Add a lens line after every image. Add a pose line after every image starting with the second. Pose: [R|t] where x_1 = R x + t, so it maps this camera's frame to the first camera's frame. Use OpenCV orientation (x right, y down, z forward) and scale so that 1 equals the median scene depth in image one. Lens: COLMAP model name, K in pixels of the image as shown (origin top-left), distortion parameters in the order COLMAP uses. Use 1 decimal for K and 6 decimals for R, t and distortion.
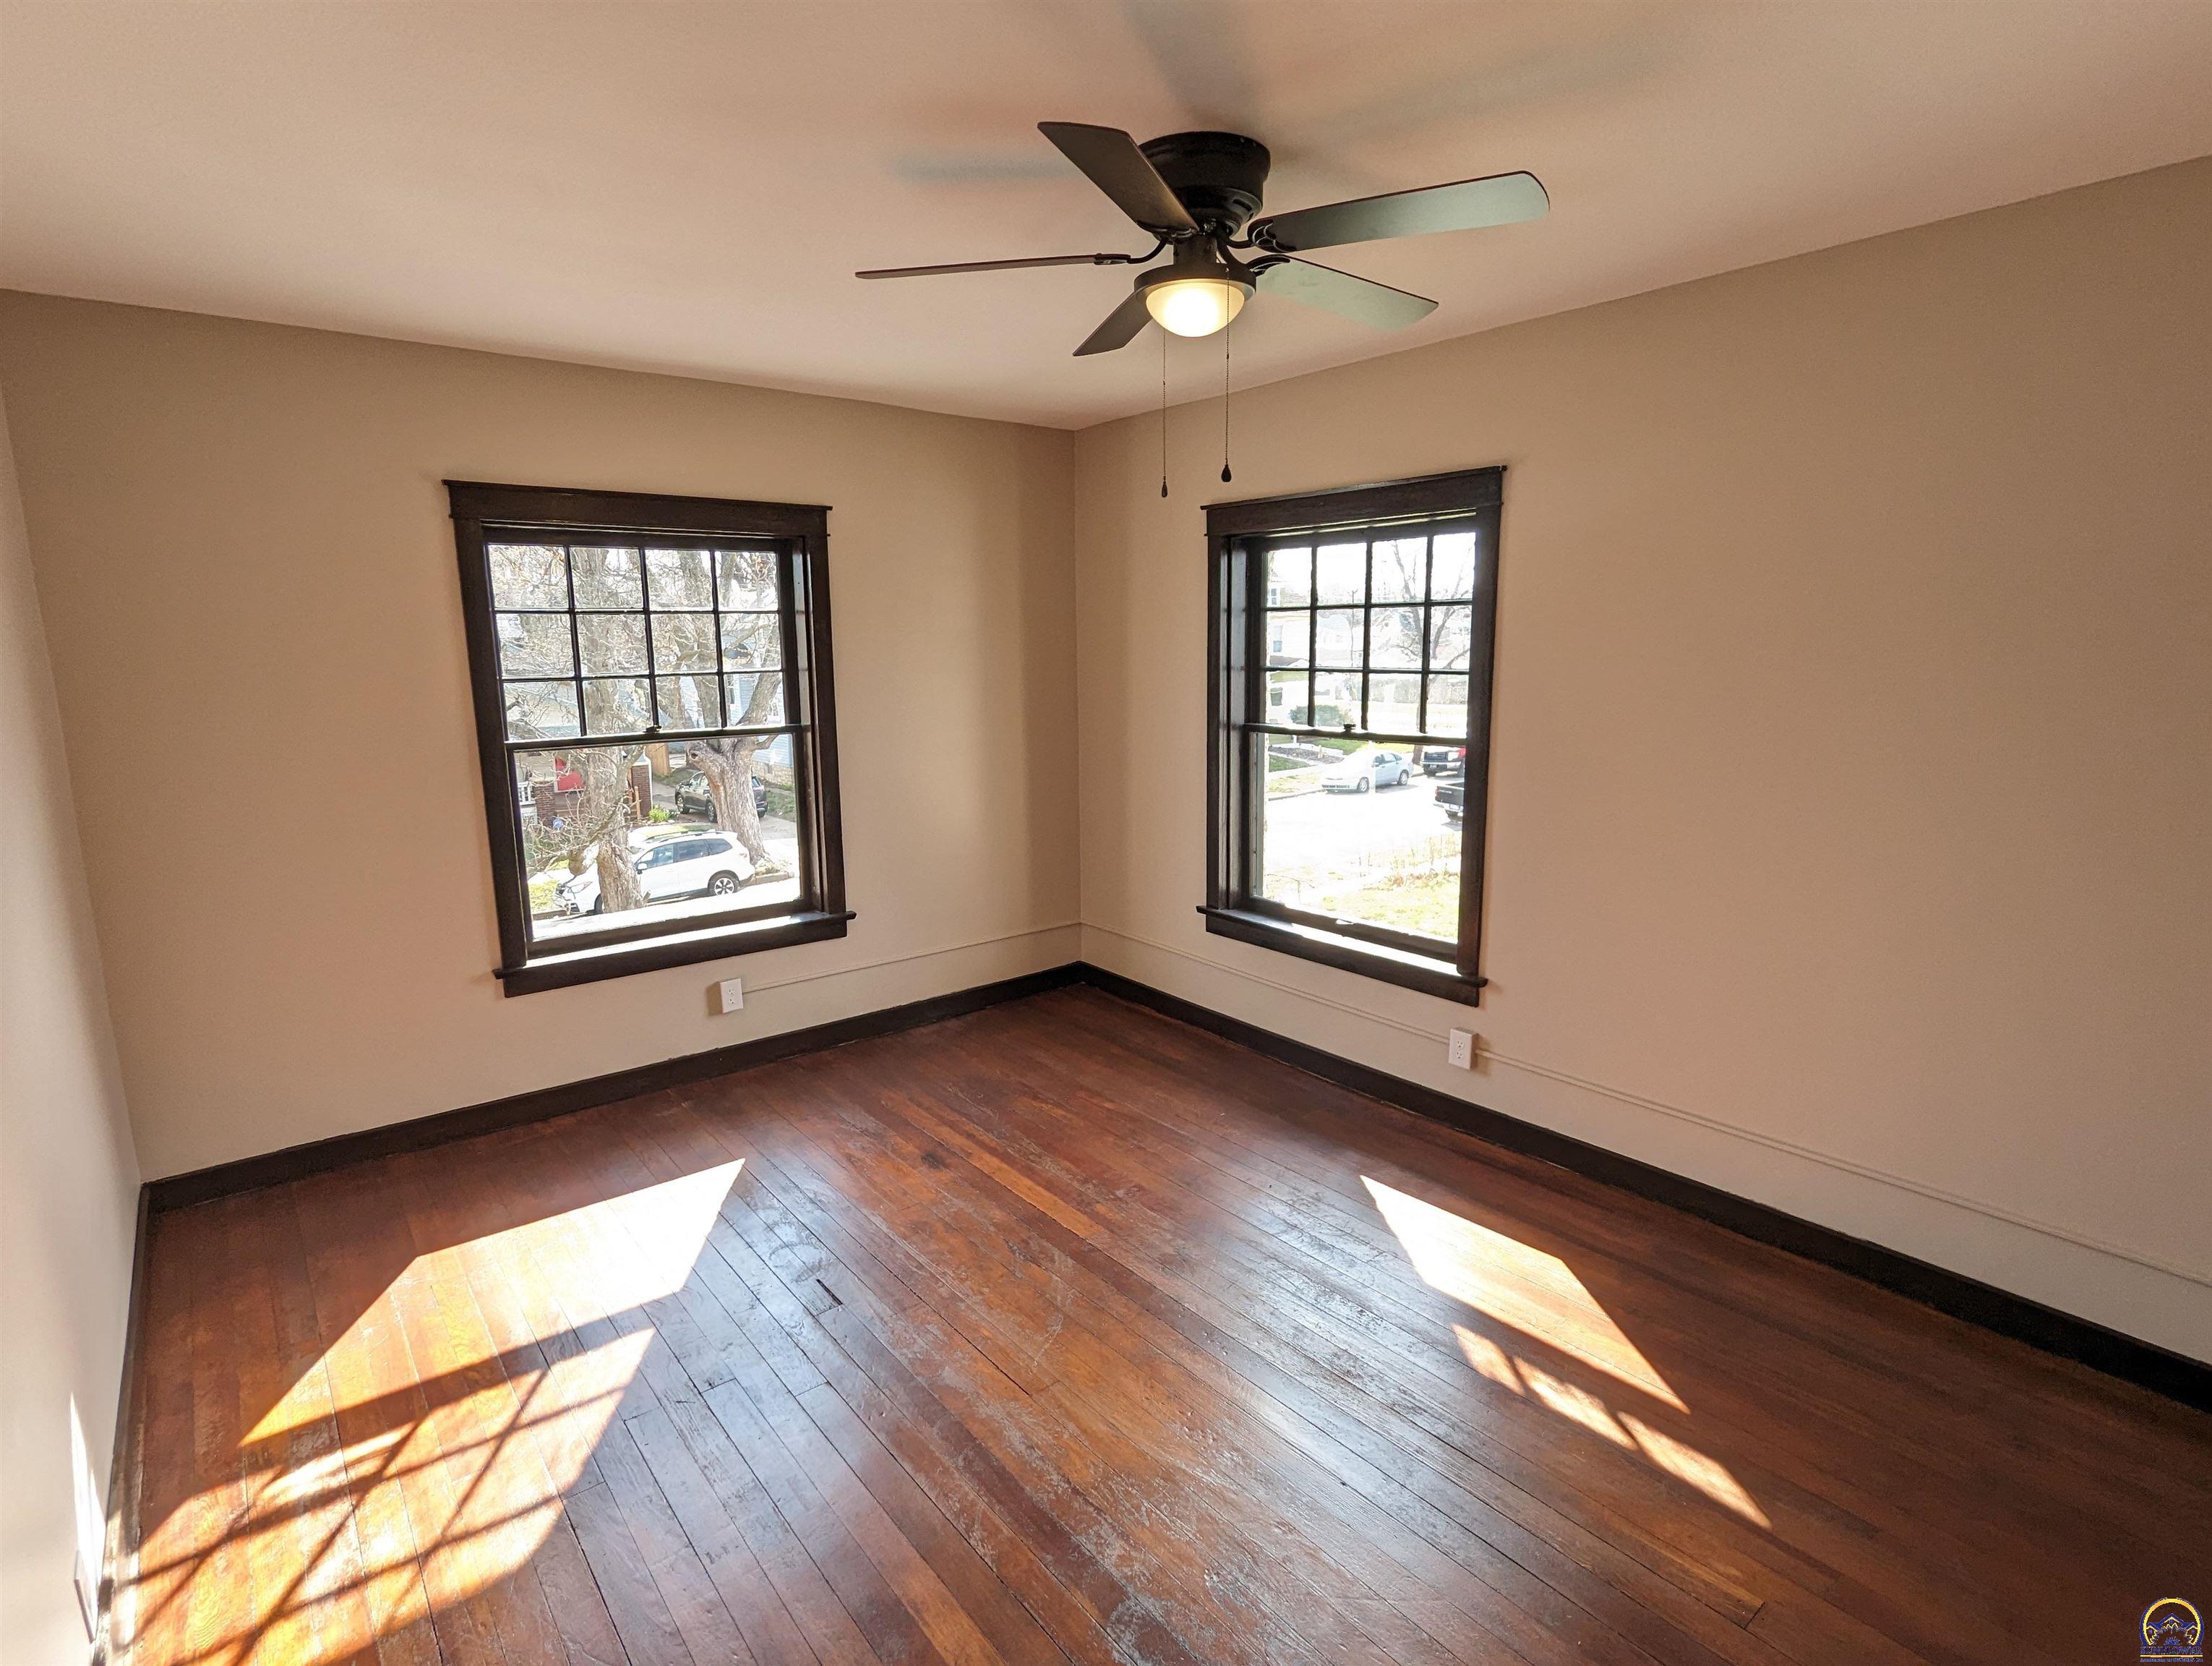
lens RADIAL K [[1126.4, 0, 1106.0], [0, 1126.4, 833.0], [0, 0, 1]] dist [-0.000337, -0.000022]
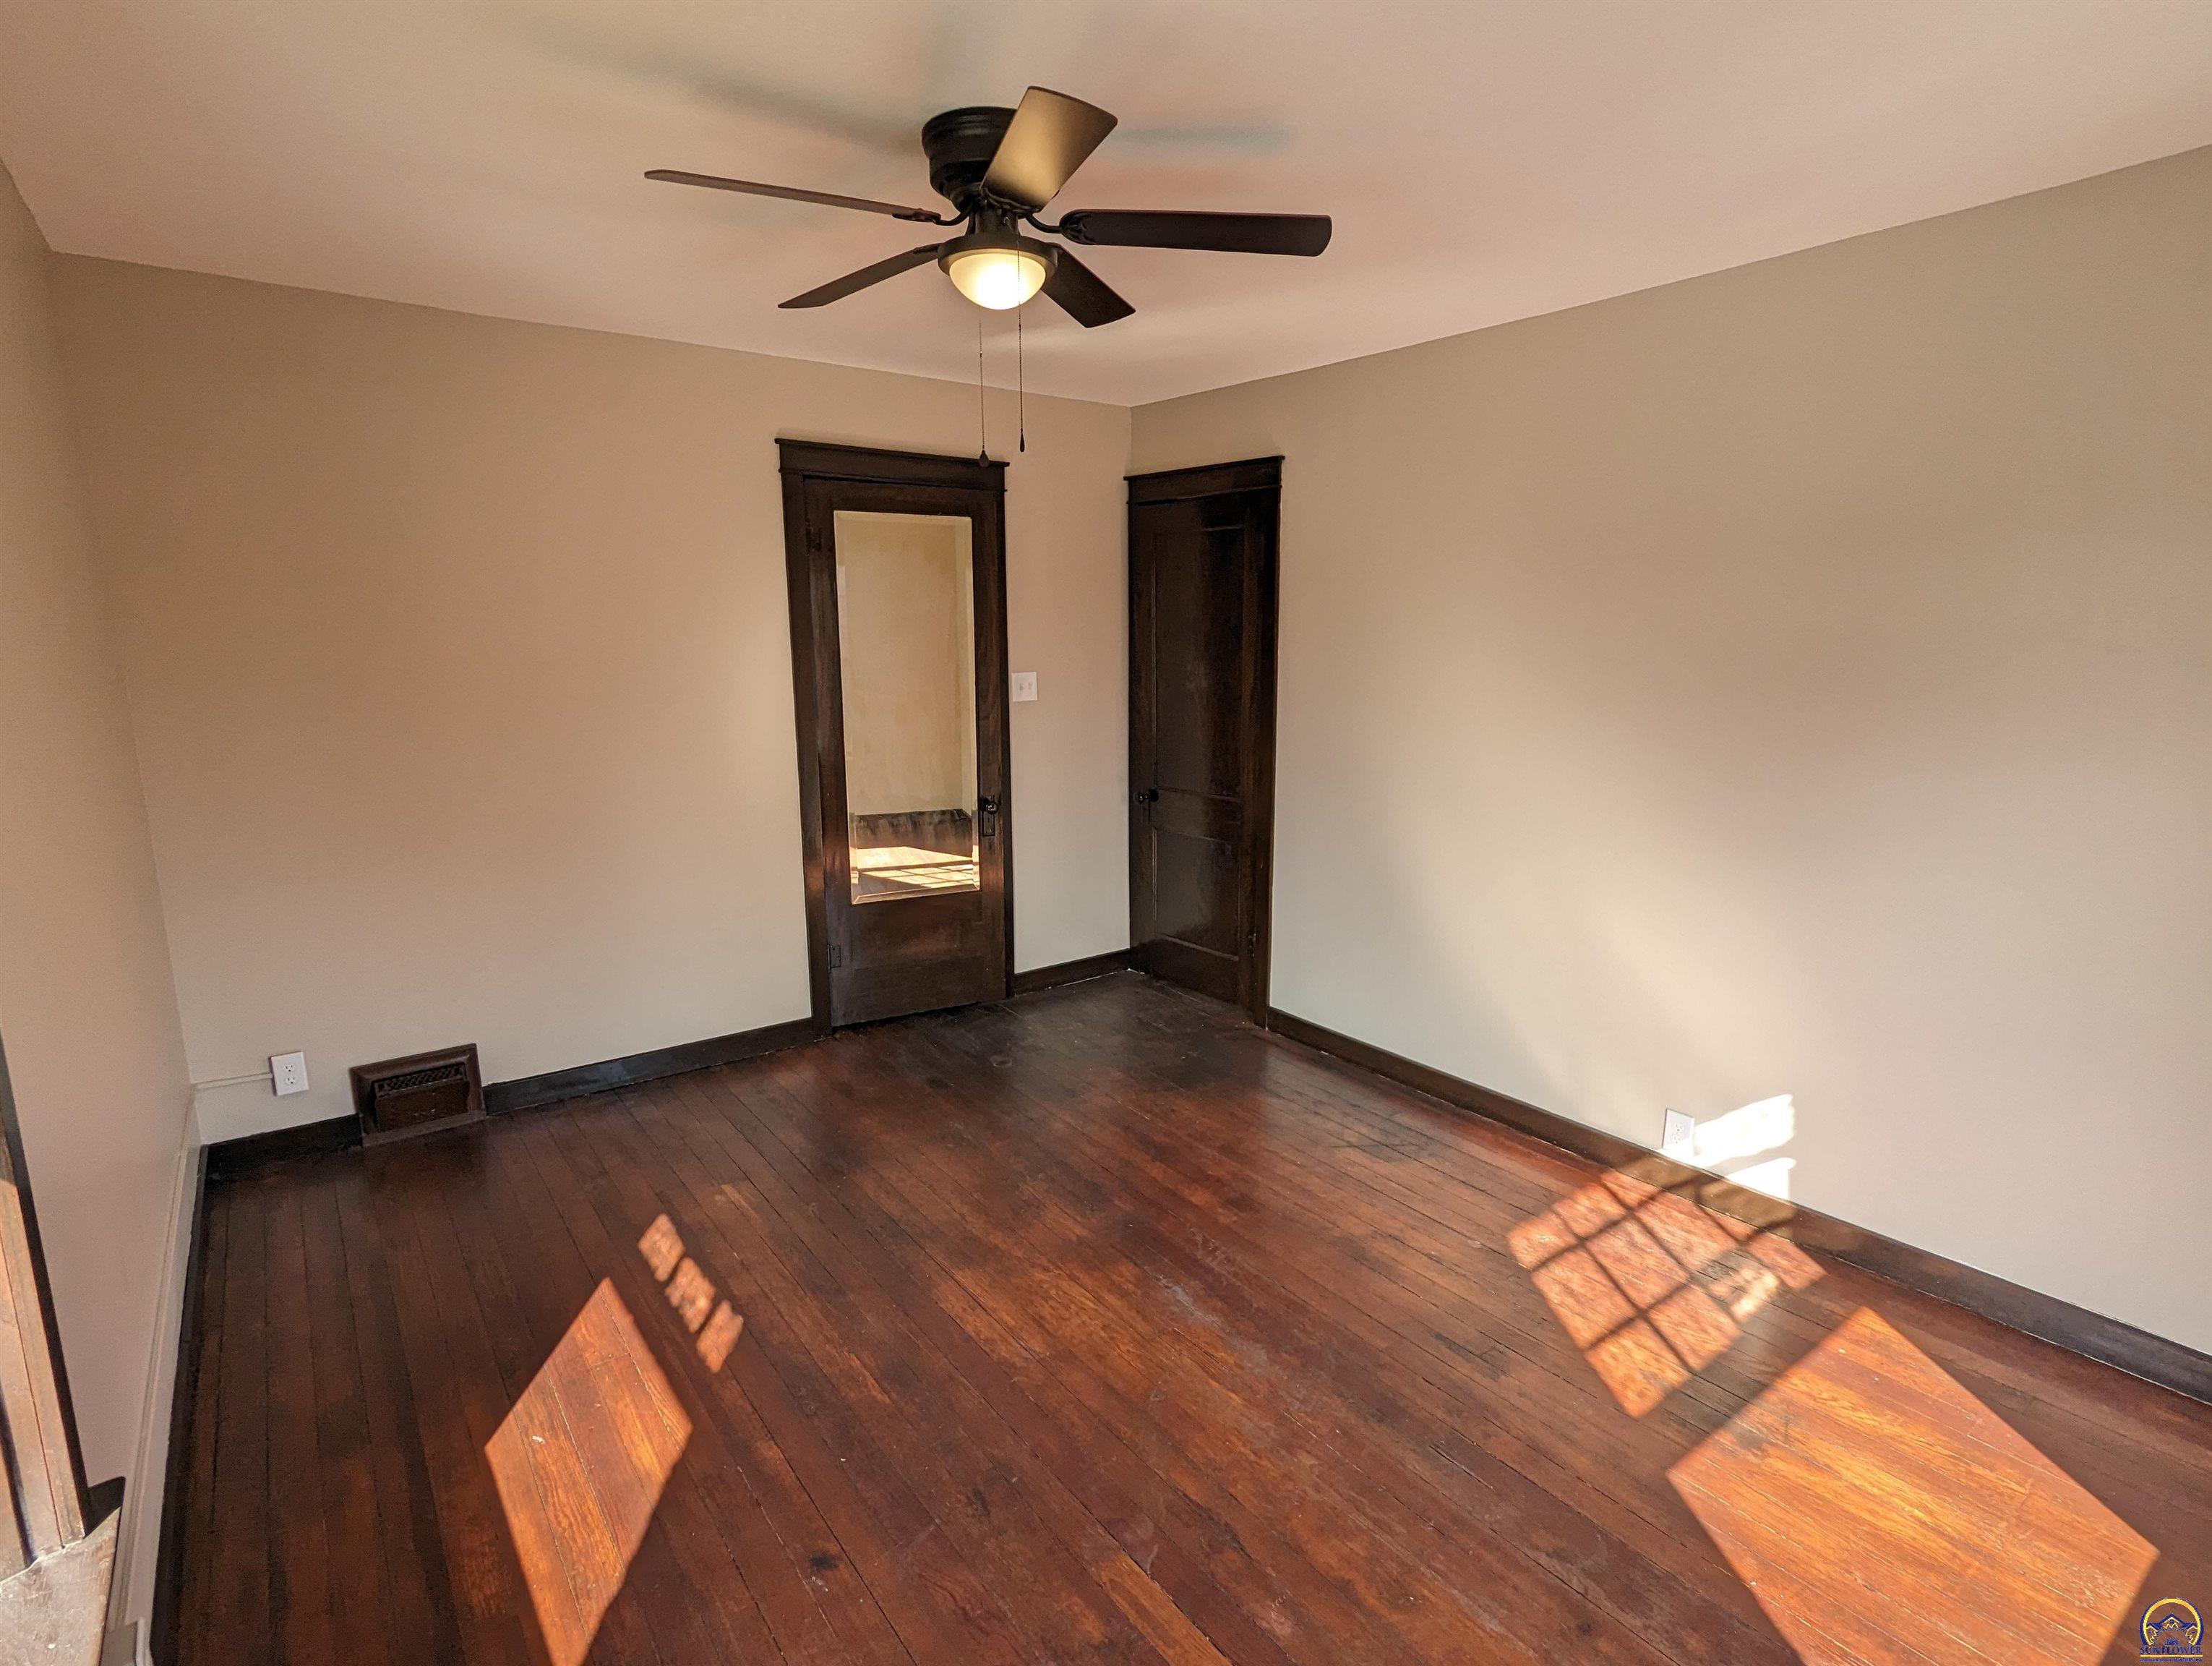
lens RADIAL K [[1126.4, 0, 1106.0], [0, 1126.4, 833.0], [0, 0, 1]] dist [-0.000337, -0.000022]
pose [[-0.999162, 0.006930, 0.040346, -0.051629], [0.020493, 0.937853, 0.346428, -0.314516], [-0.035438, 0.346964, -0.937209, 1.931190]]
